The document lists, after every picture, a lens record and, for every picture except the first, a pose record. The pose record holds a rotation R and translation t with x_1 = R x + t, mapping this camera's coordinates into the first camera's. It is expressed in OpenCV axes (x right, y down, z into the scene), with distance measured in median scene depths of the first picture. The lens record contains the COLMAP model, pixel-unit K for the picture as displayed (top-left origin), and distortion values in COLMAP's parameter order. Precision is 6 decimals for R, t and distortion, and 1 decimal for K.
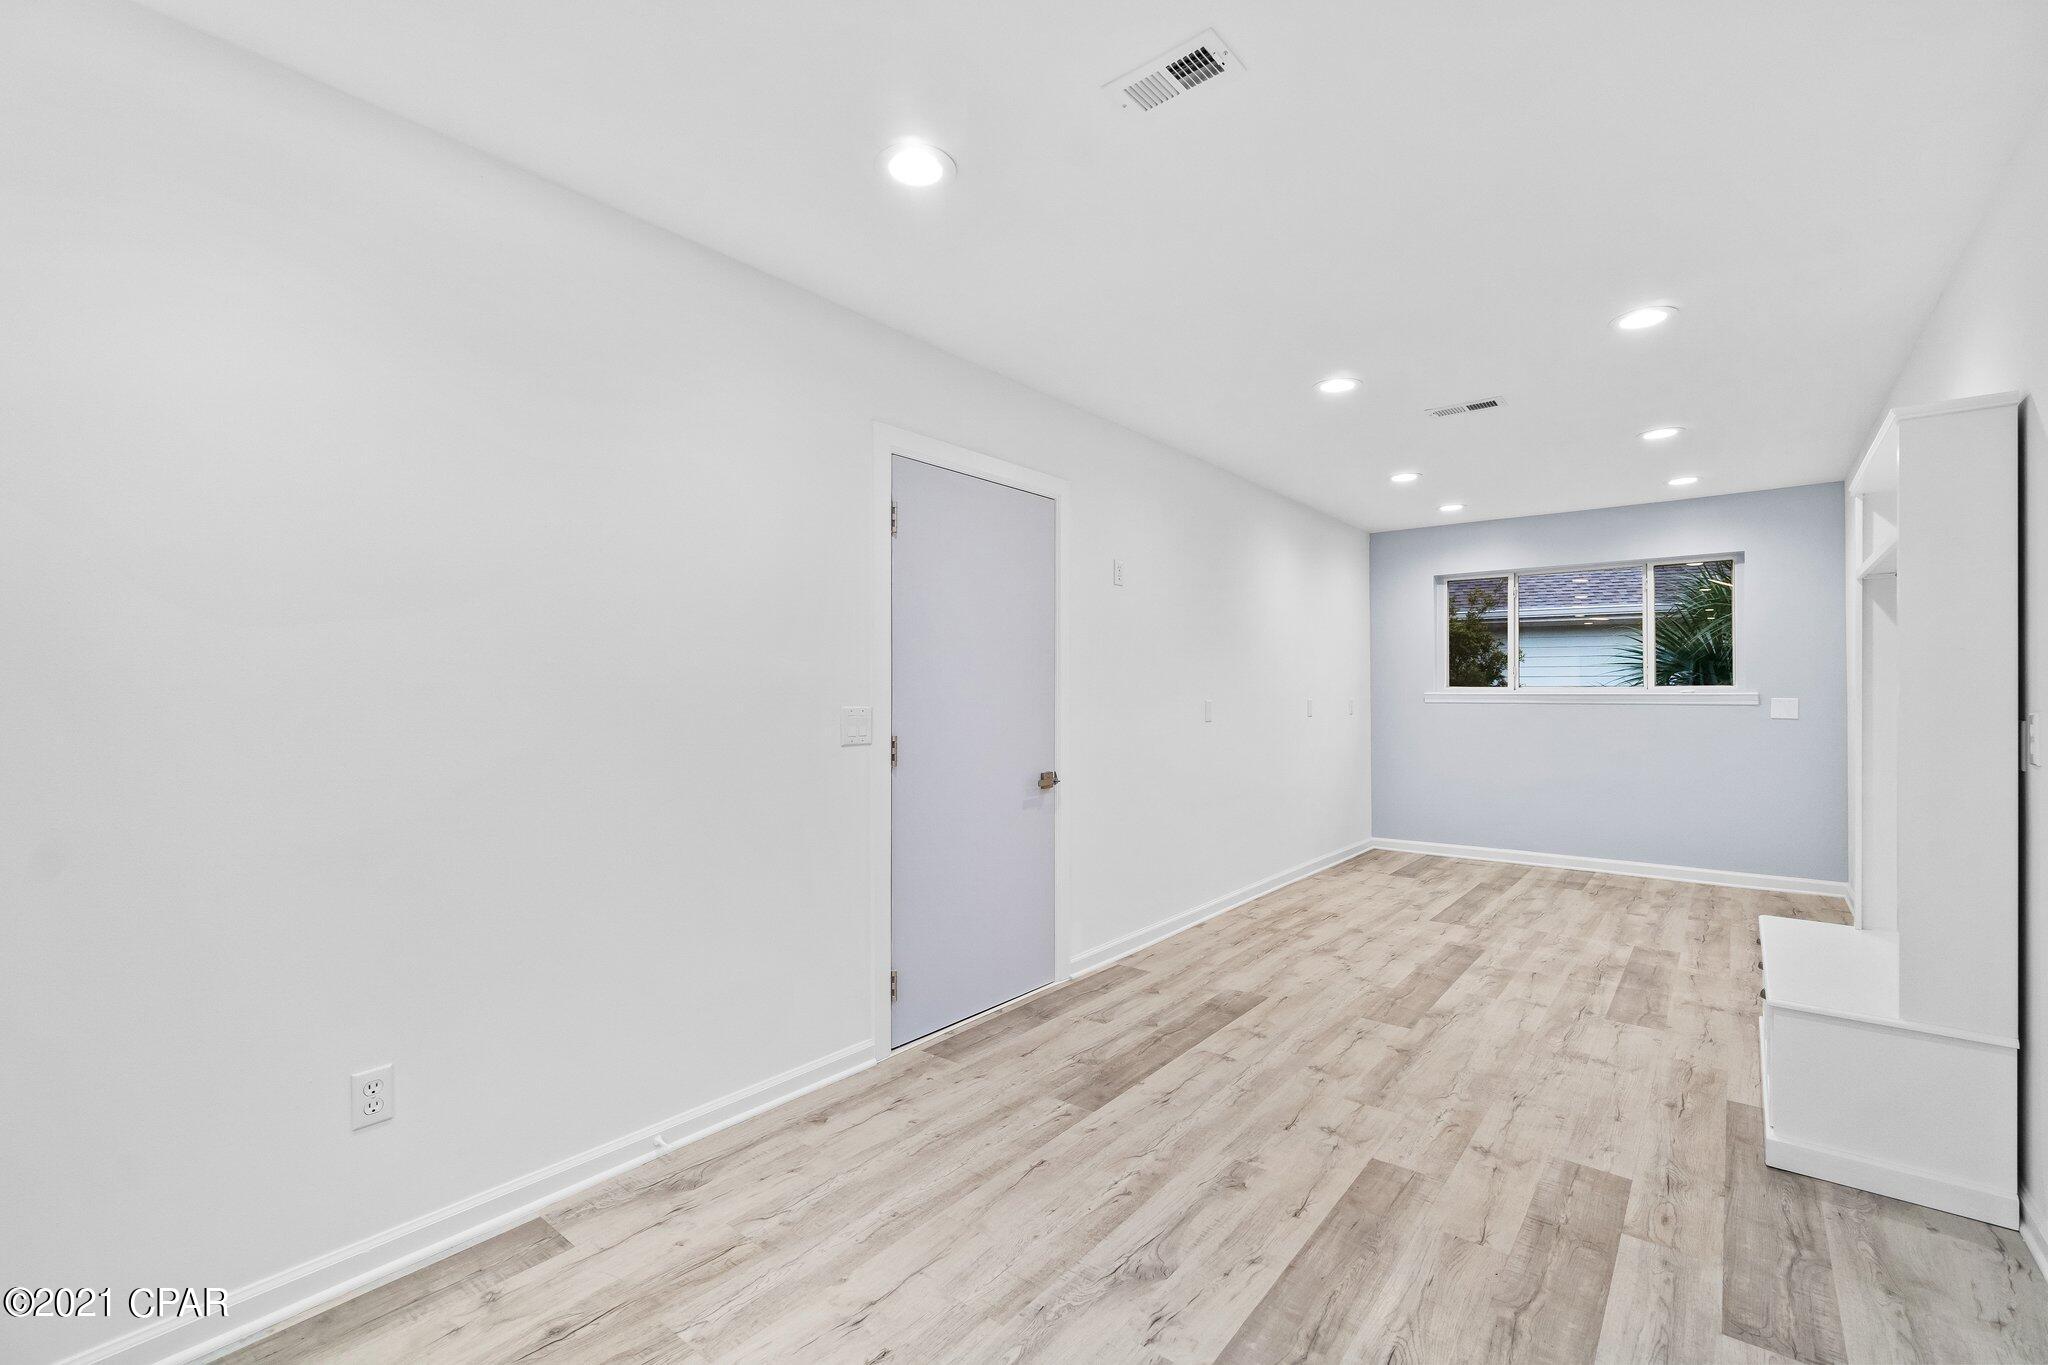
lens RADIAL K [[901.2, 0, 1039.8], [0, 901.2, 693.5], [0, 0, 1]] dist [-0.003511, -0.000245]
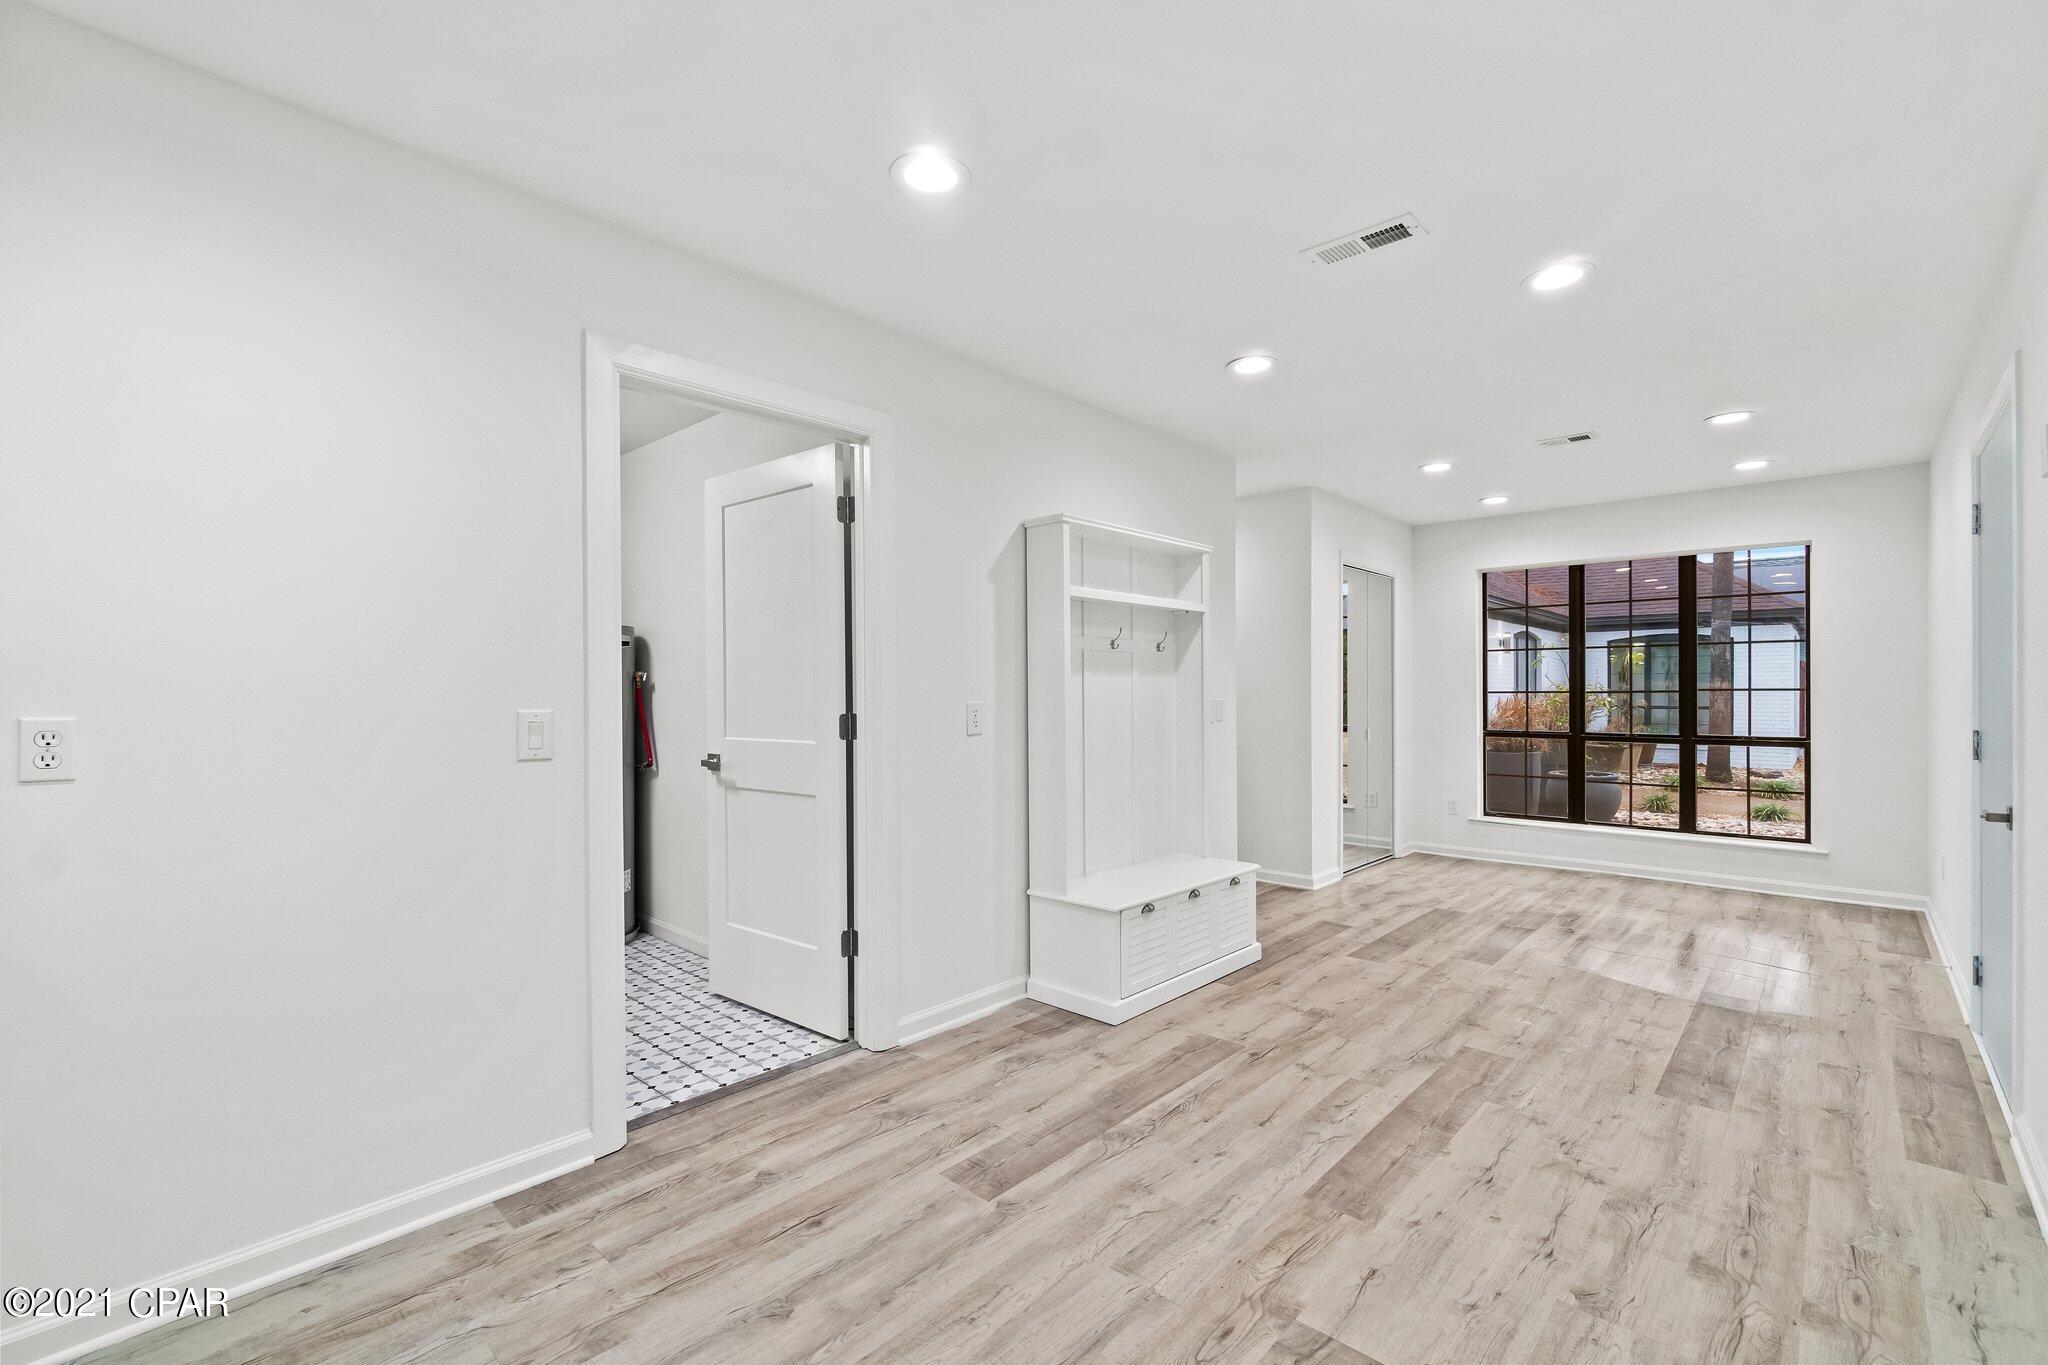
lens RADIAL K [[901.2, 0, 1039.8], [0, 901.2, 693.5], [0, 0, 1]] dist [-0.003511, -0.000245]
pose [[-0.997560, 0.004479, 0.069667, 0.756661], [0.004486, 0.999990, -0.000060, 0.000102], [-0.069666, 0.000253, -0.997570, 1.892274]]
